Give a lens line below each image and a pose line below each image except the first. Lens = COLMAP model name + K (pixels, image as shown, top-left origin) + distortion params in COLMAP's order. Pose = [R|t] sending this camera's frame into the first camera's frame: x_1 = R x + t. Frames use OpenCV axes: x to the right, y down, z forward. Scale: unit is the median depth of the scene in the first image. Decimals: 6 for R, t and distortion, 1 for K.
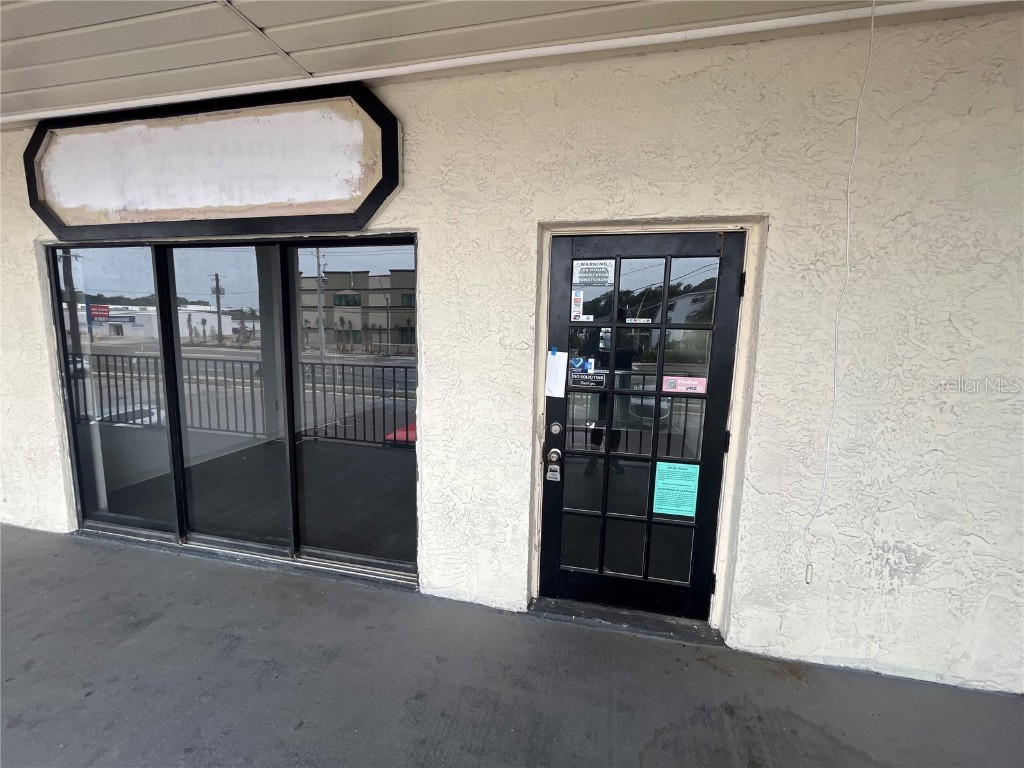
lens RADIAL K [[397.3, 0, 513.3], [0, 397.3, 375.6], [0, 0, 1]] dist [-0.000487, -0.000044]
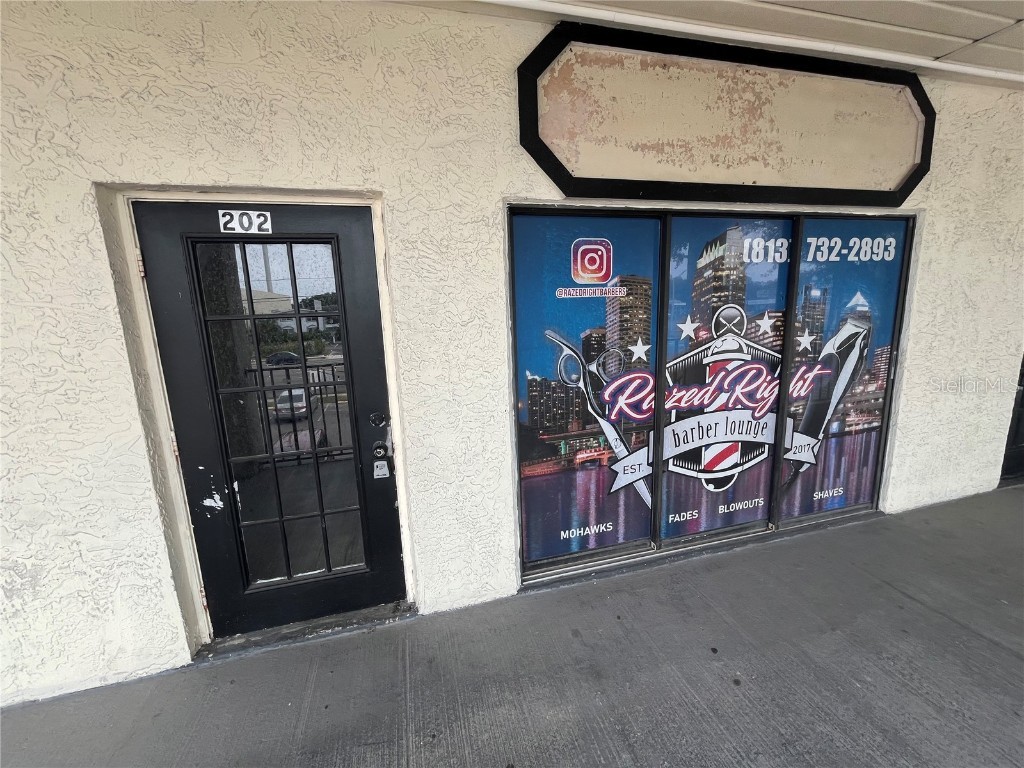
lens RADIAL K [[415.0, 0, 522.0], [0, 415.0, 382.2], [0, 0, 1]] dist [-0.002339, 0.000615]
pose [[0.889955, -0.131256, 0.436752, 1.631748], [0.106933, 0.991047, 0.079944, 0.075060], [-0.443335, -0.024443, 0.896023, -0.328653]]
